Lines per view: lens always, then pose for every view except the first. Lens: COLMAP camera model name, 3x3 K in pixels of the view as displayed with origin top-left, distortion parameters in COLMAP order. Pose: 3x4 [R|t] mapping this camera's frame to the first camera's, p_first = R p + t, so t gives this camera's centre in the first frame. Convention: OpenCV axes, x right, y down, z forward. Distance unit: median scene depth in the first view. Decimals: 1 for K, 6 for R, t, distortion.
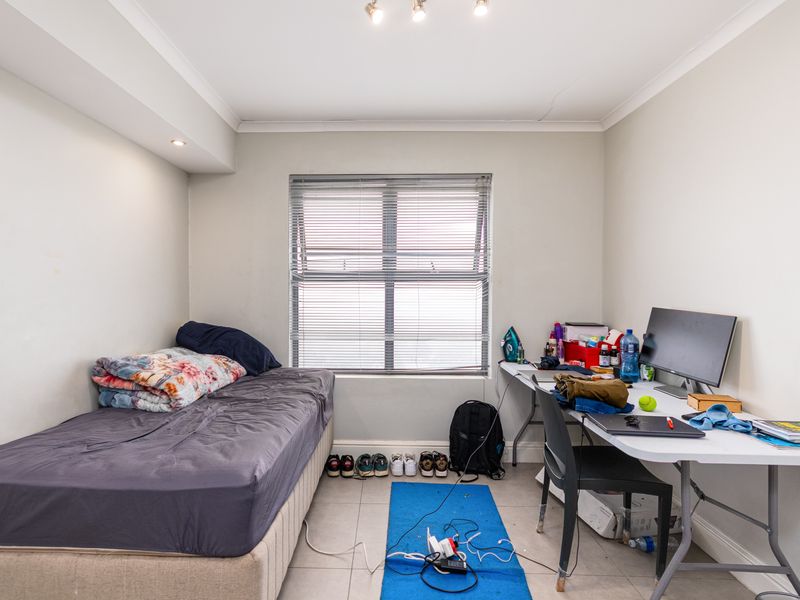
lens RADIAL K [[438.9, 0, 397.7], [0, 438.9, 297.7], [0, 0, 1]] dist [0.007667, -0.000065]
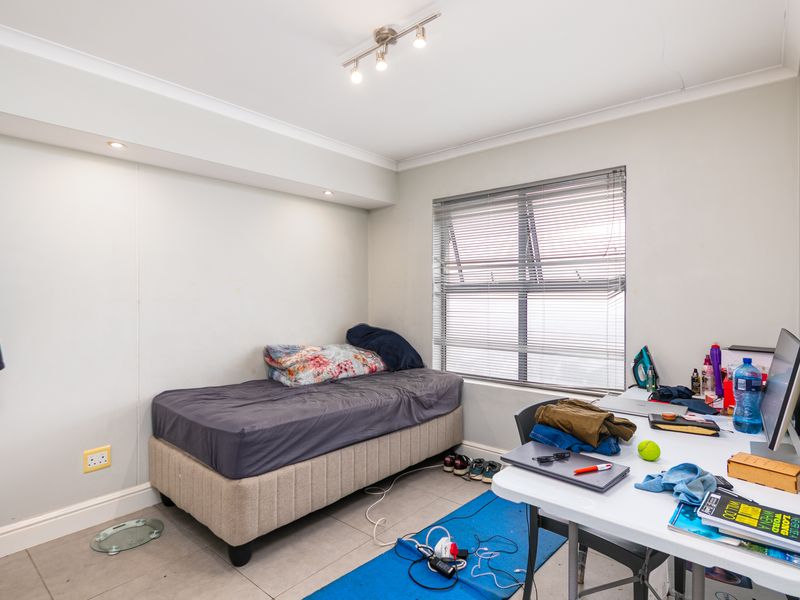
lens RADIAL K [[429.8, 0, 405.5], [0, 429.8, 302.0], [0, 0, 1]] dist [0.003842, 0.001987]
pose [[0.789785, 0.003497, -0.613374, 0.383198], [-0.010780, 0.999908, -0.008179, -0.004715], [0.613289, 0.013072, 0.789750, 0.076048]]
